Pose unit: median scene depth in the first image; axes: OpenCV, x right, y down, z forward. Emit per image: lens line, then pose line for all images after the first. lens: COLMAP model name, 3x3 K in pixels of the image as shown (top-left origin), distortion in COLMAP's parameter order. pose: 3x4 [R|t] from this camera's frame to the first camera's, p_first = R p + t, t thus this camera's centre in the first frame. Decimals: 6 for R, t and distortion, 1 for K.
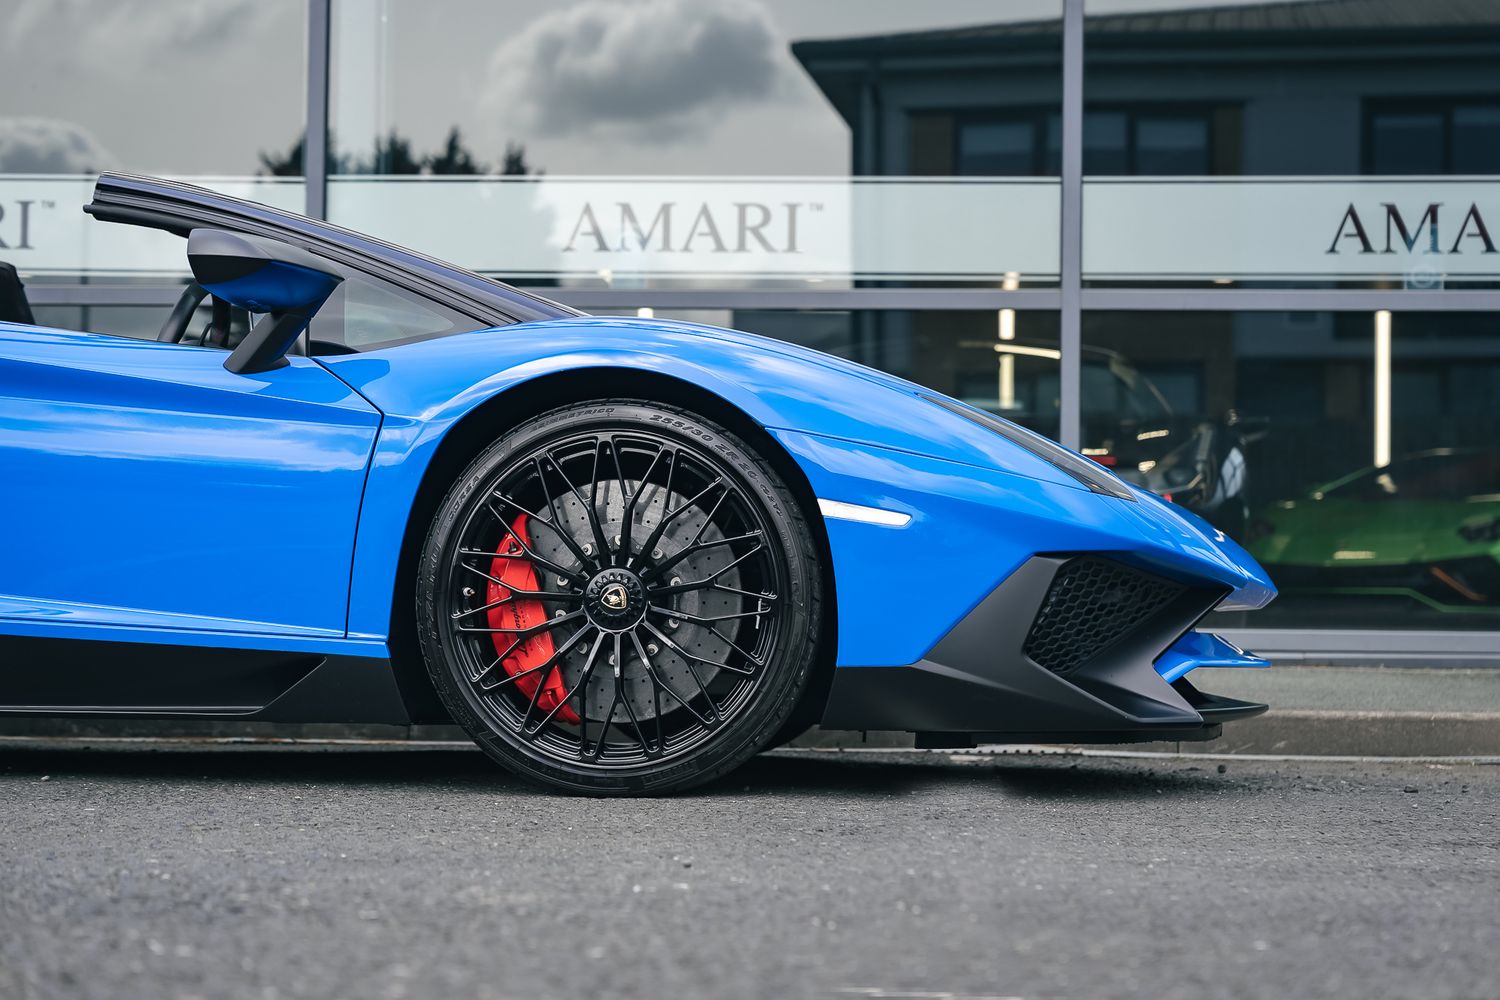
lens RADIAL K [[2938.2, 0, 750.0], [0, 2938.2, 500.0], [0, 0, 1]] dist [0.020792, 0.031881]
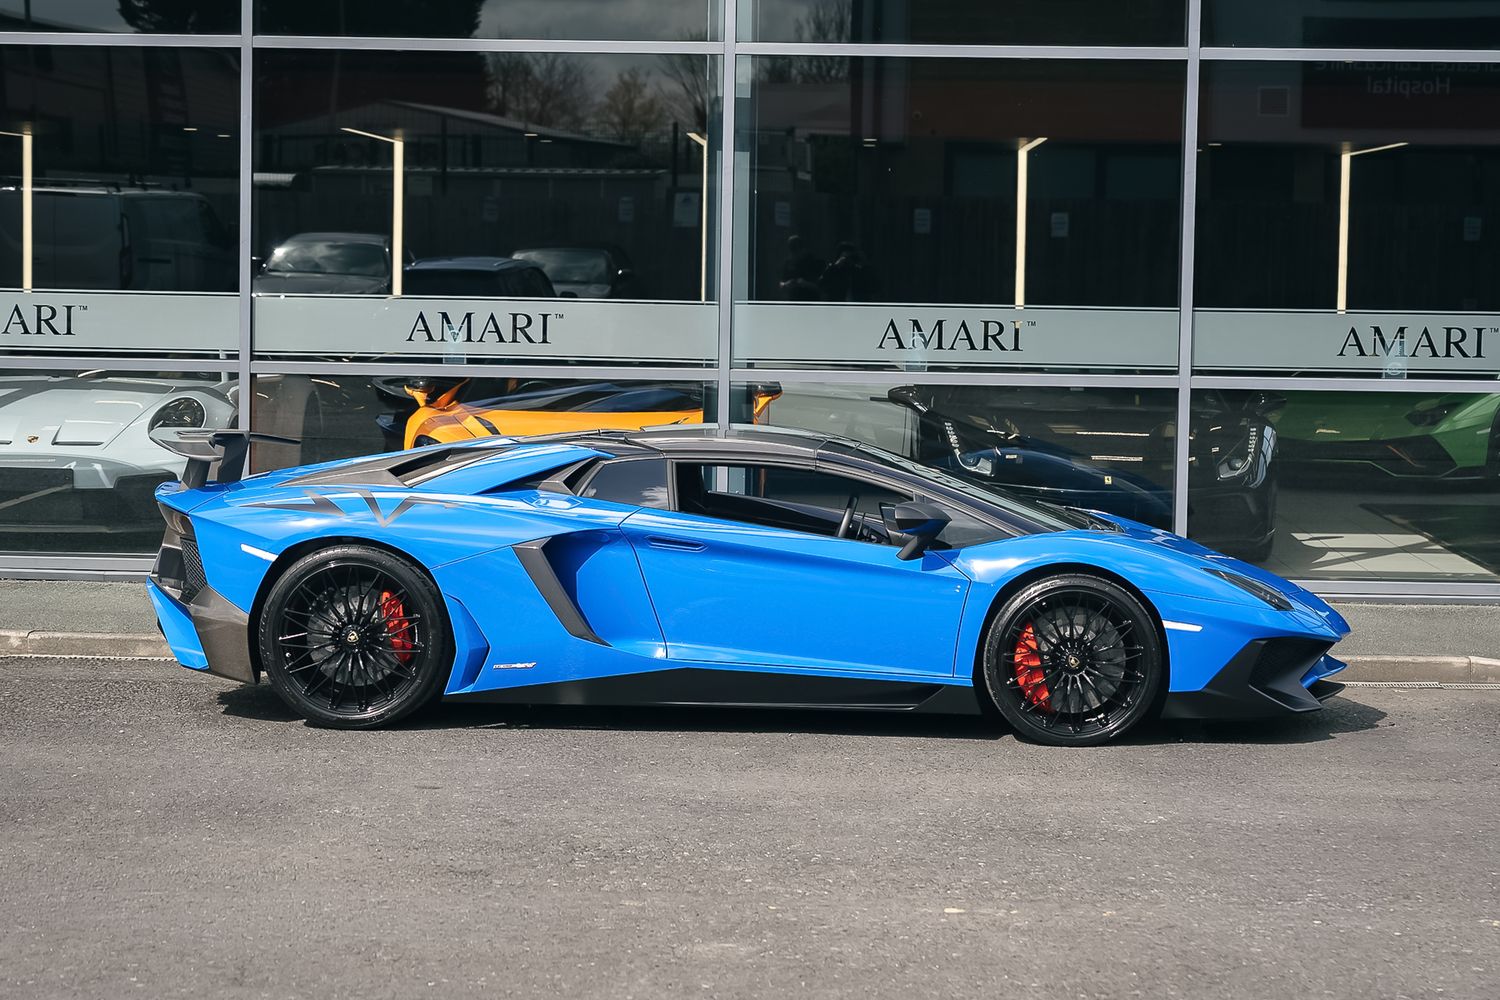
lens RADIAL K [[3325.1, 0, 750.0], [0, 3325.1, 500.0], [0, 0, 1]] dist [0.033000, 0.242750]
pose [[0.998971, -0.000775, 0.045355, -0.396480], [-0.004419, 0.993437, 0.114298, -0.385354], [-0.045146, -0.114381, 0.992411, -1.547266]]
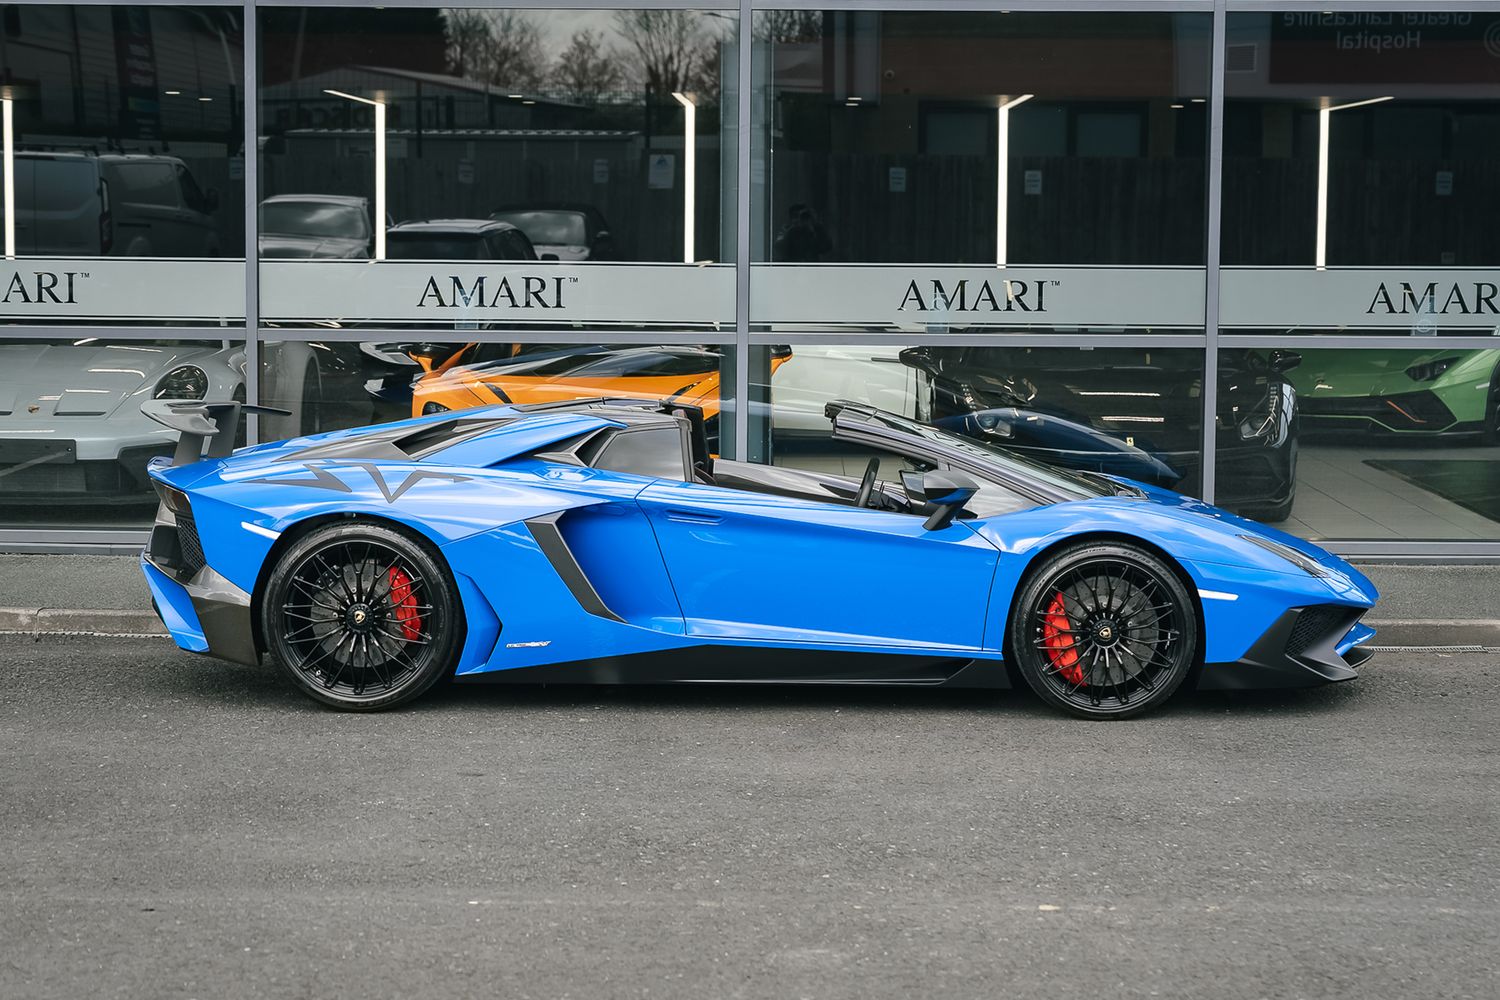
lens RADIAL K [[3220.0, 0, 760.5], [0, 3220.0, 549.1], [0, 0, 1]] dist [0.043983, 0.099626]
pose [[0.997868, -0.012280, 0.064104, -0.459726], [0.002917, 0.989551, 0.144152, -0.379986], [-0.065205, -0.143657, 0.987477, -1.378179]]
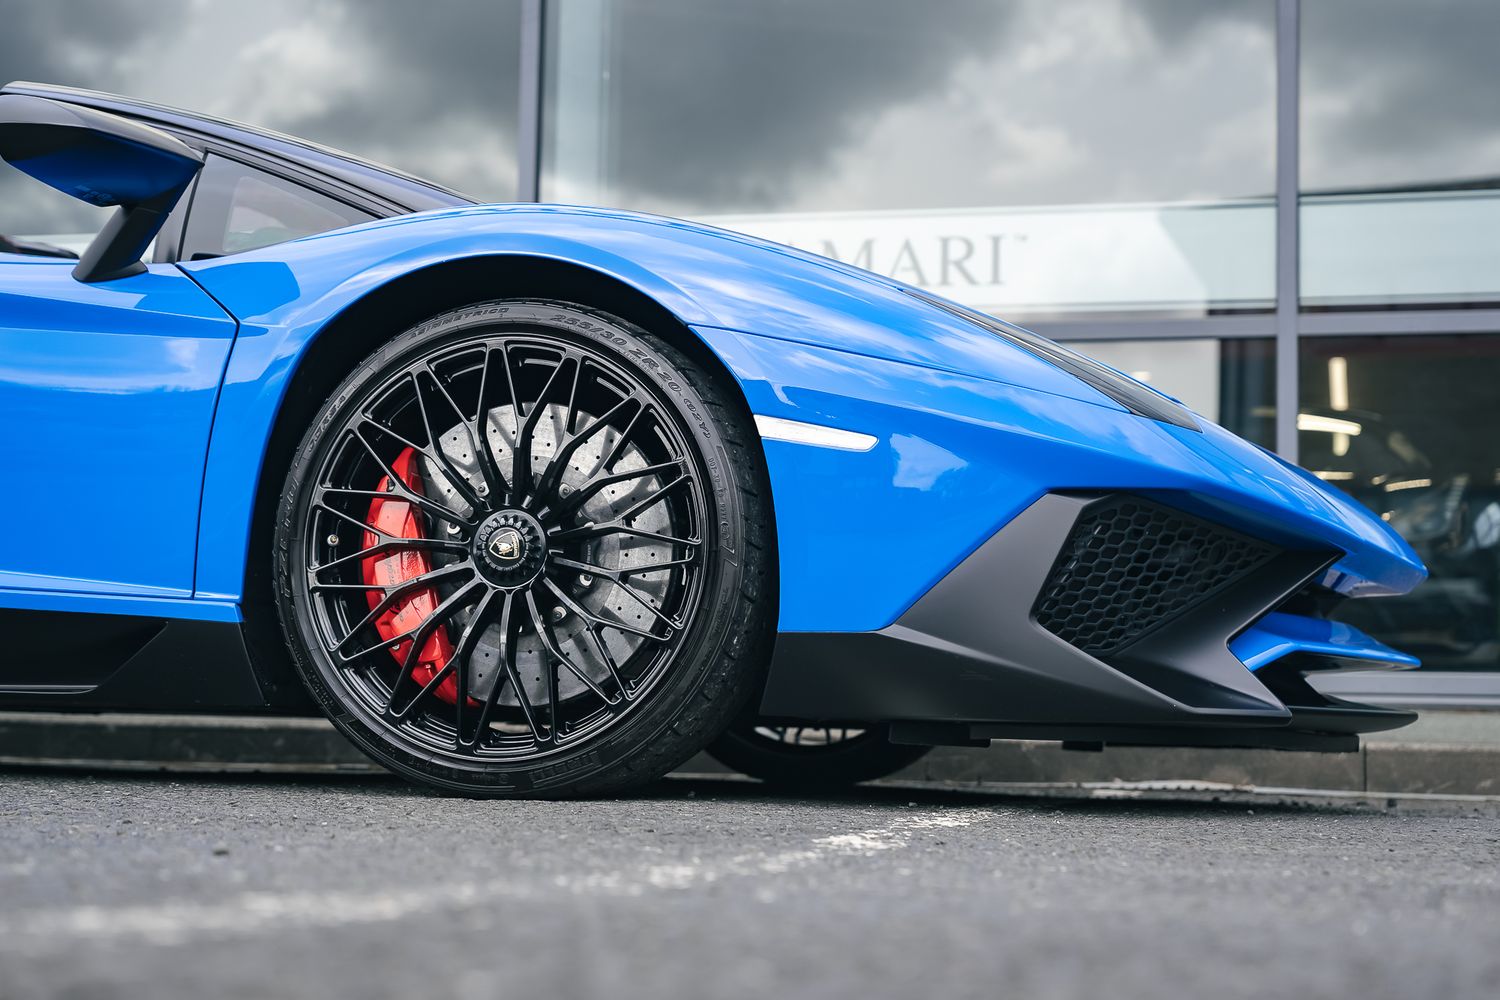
lens RADIAL K [[2383.9, 0, 750.0], [0, 2383.9, 500.0], [0, 0, 1]] dist [0.002704, 0.037163]
pose [[0.984431, -0.007547, -0.175607, 0.130211], [-0.002226, 0.998462, -0.055387, 0.055936], [0.175755, 0.054916, 0.982901, 0.377998]]
